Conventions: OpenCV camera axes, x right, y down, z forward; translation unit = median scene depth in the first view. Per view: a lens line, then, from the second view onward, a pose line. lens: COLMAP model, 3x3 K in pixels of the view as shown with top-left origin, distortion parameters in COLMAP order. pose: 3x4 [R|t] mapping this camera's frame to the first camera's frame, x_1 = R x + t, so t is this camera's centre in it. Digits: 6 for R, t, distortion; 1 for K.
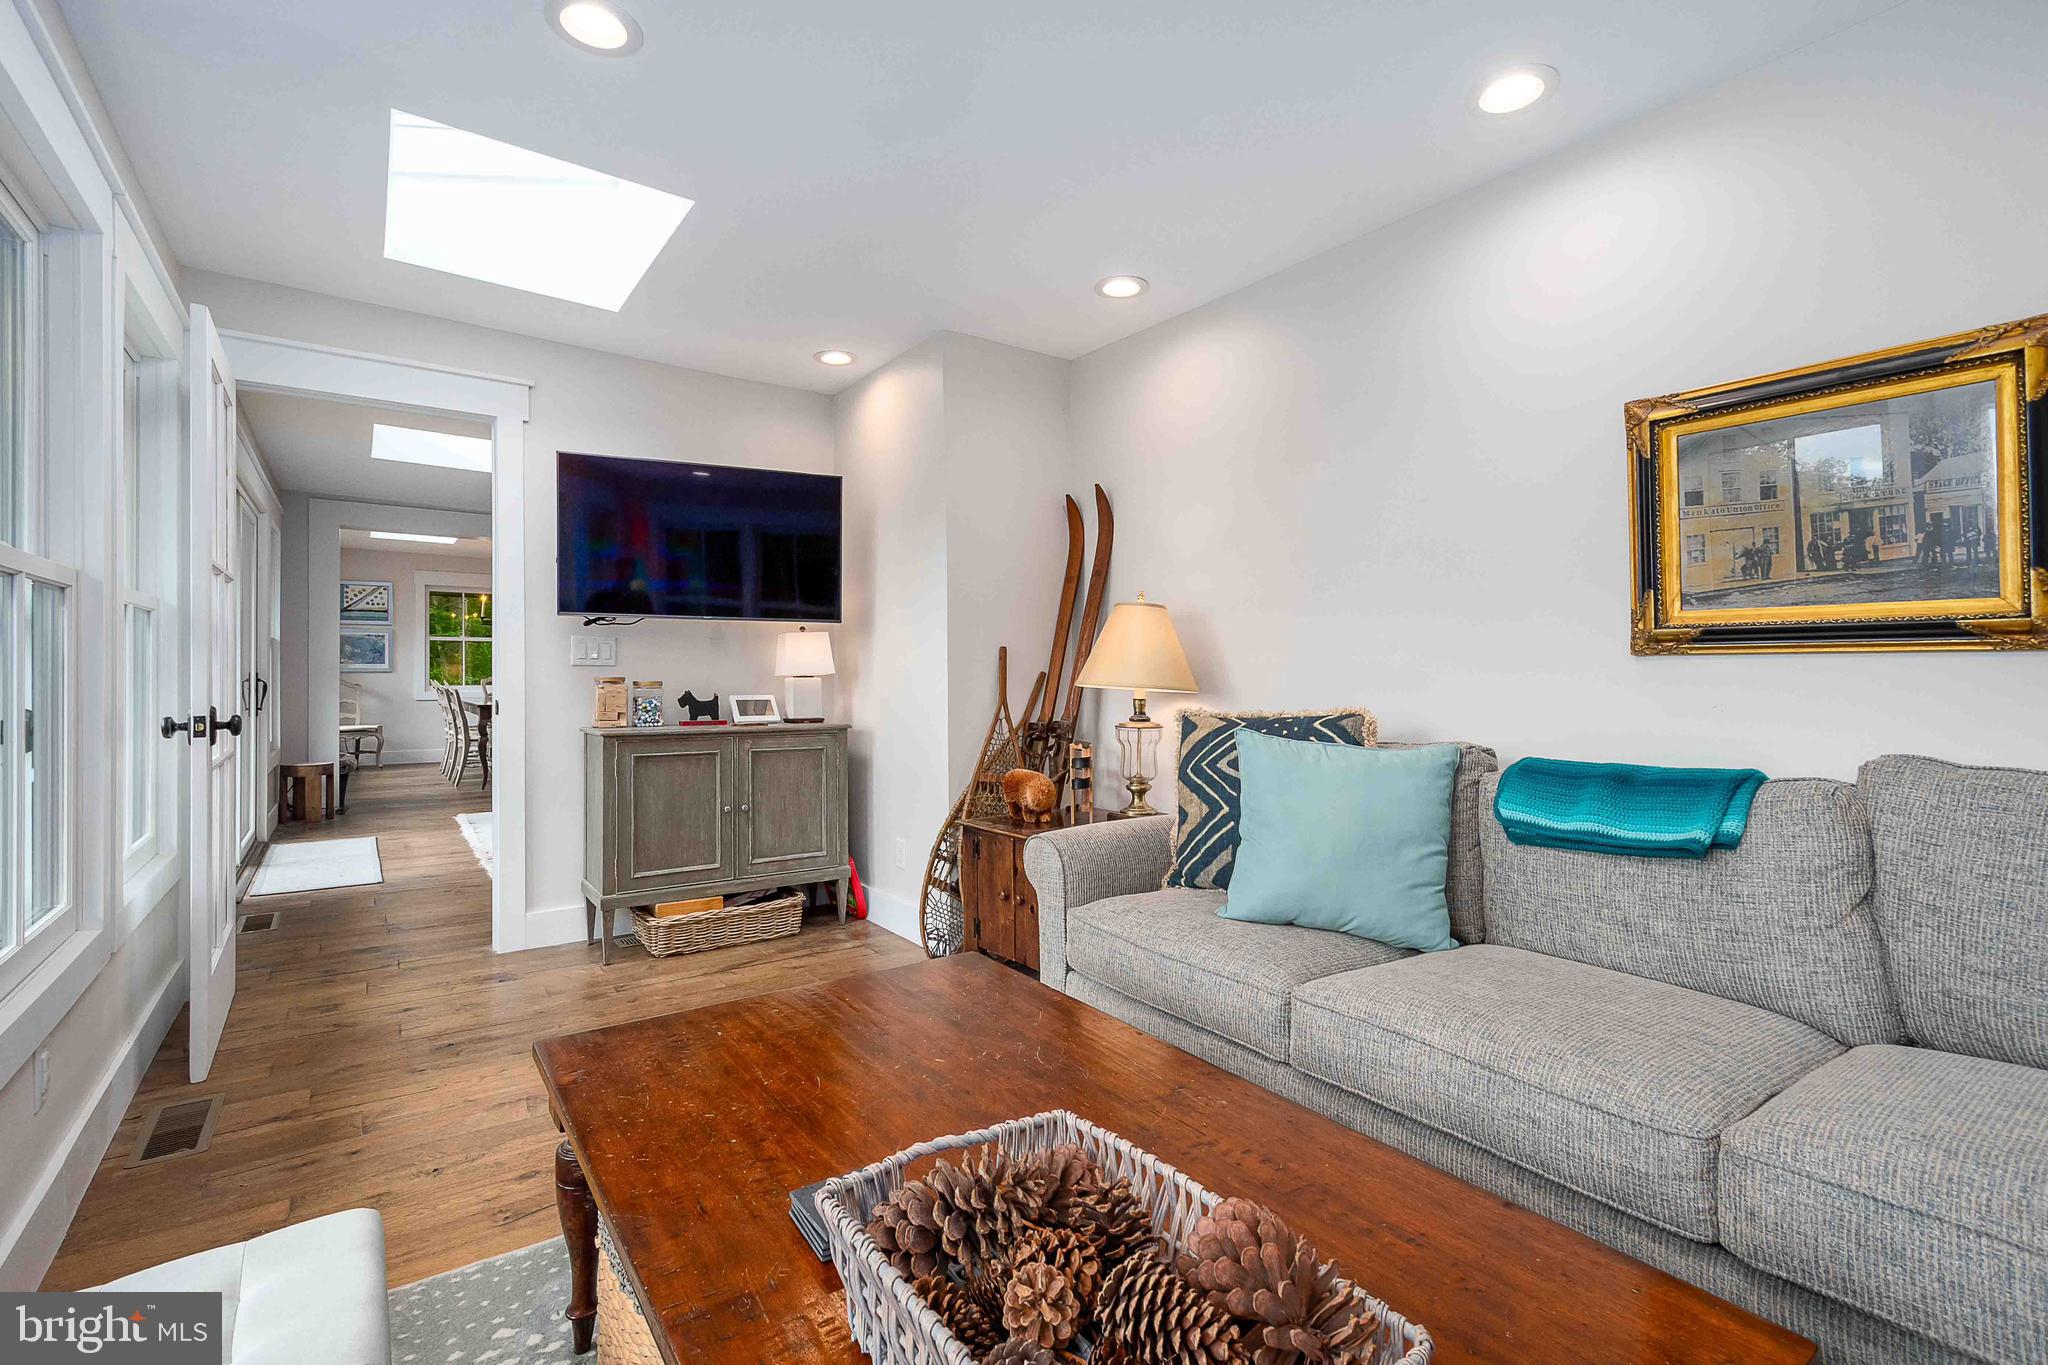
lens RADIAL K [[902.6, 0, 1006.4], [0, 902.6, 652.9], [0, 0, 1]] dist [0.015220, -0.003120]
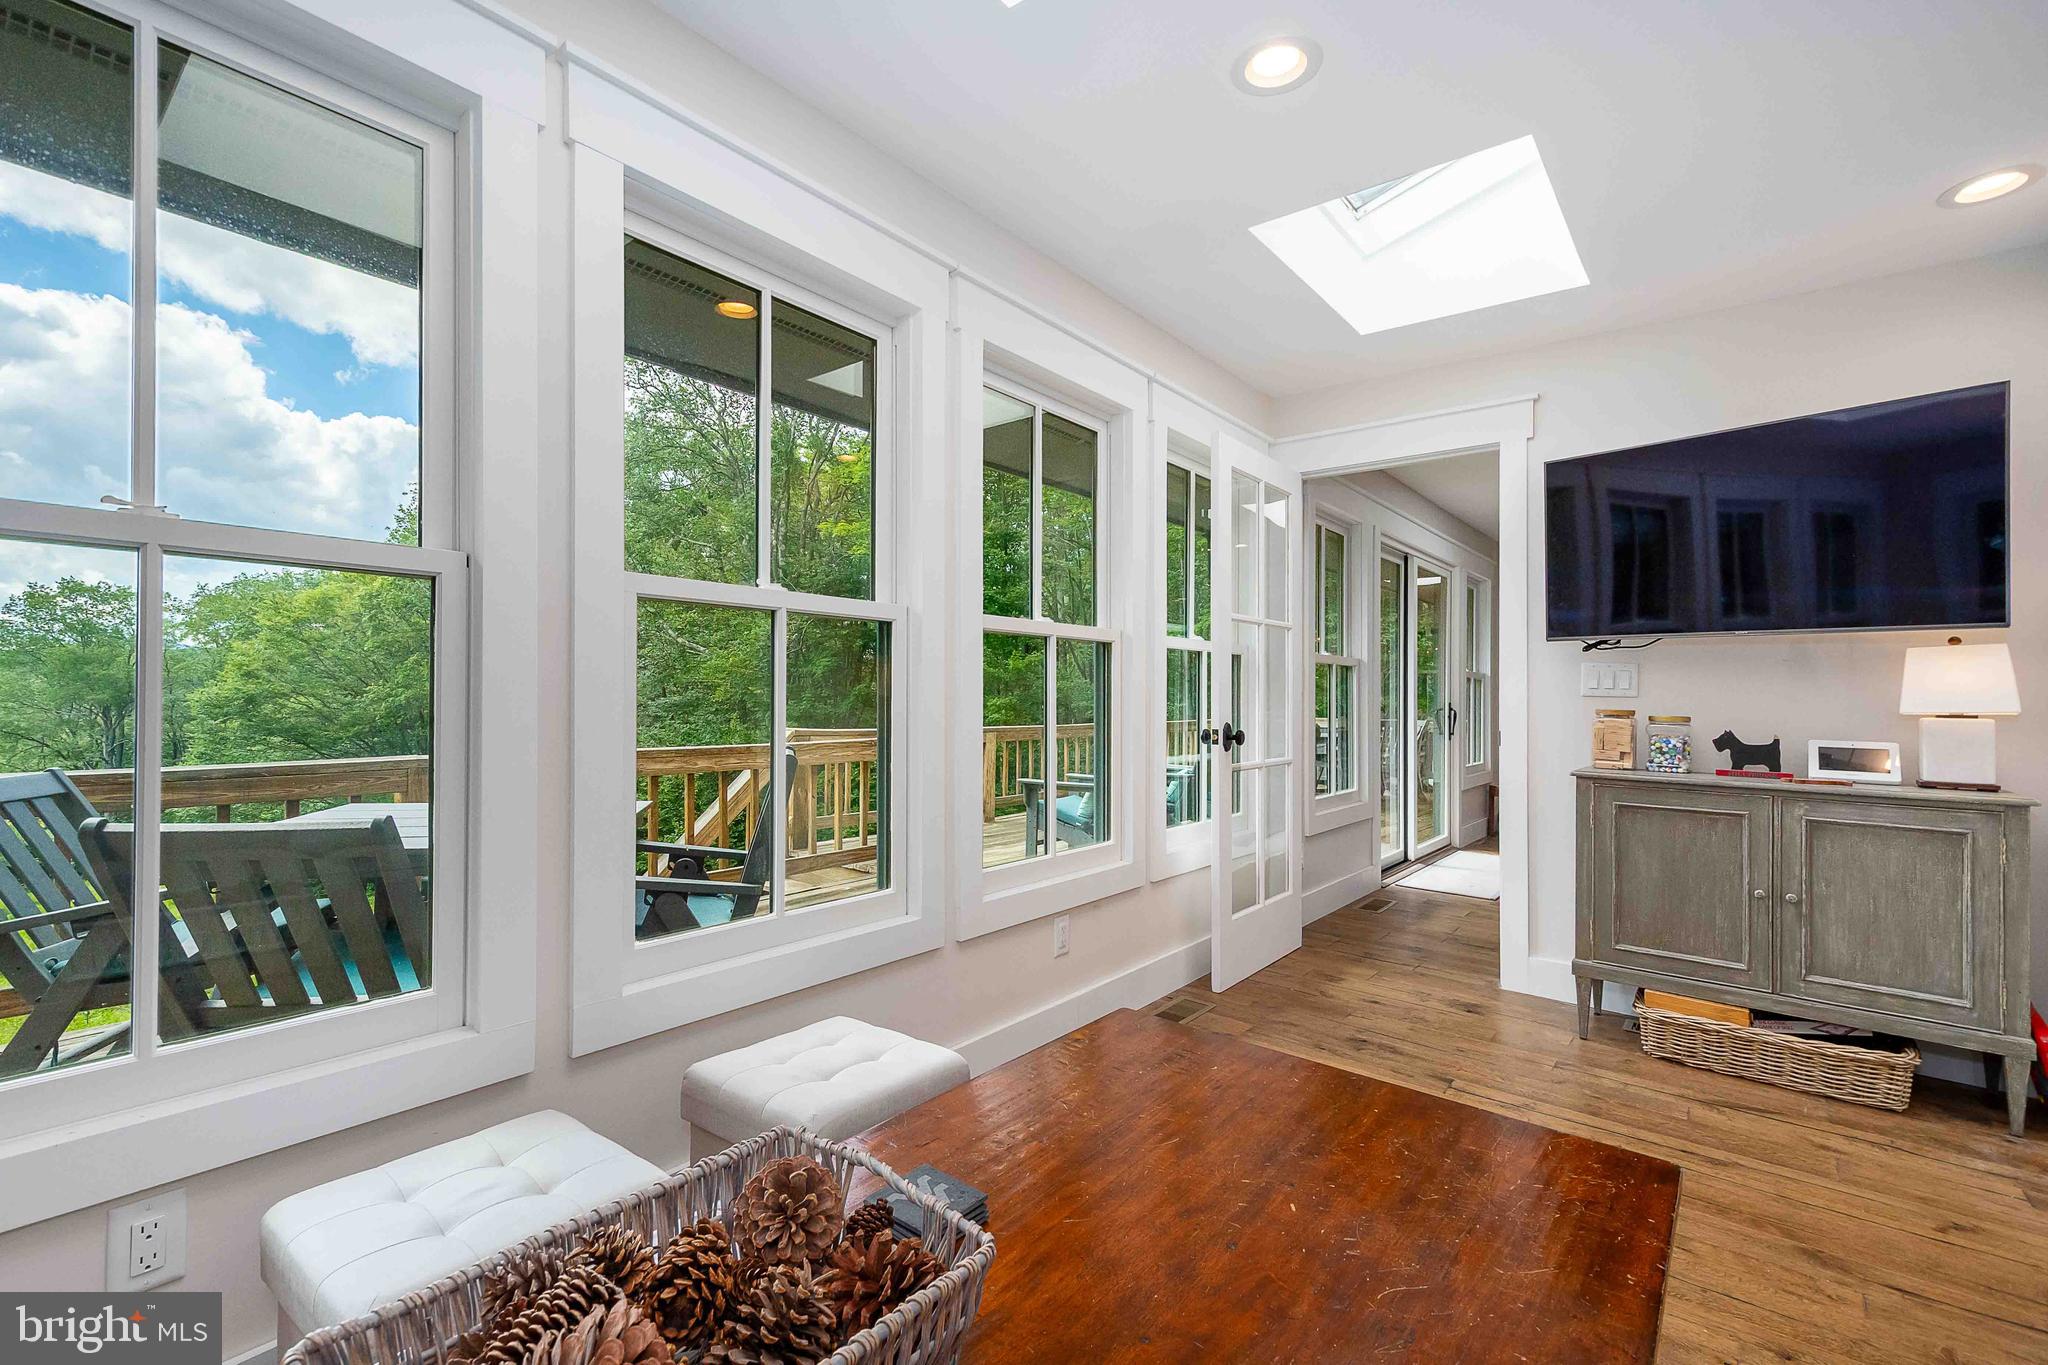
lens RADIAL K [[902.6, 0, 1022.4], [0, 902.6, 698.6], [0, 0, 1]] dist [0.015220, -0.003120]
pose [[0.269462, 0.006926, -0.962986, 0.241266], [0.005721, 0.999945, 0.008792, 0.005271], [0.962994, -0.007878, 0.269407, 0.233011]]
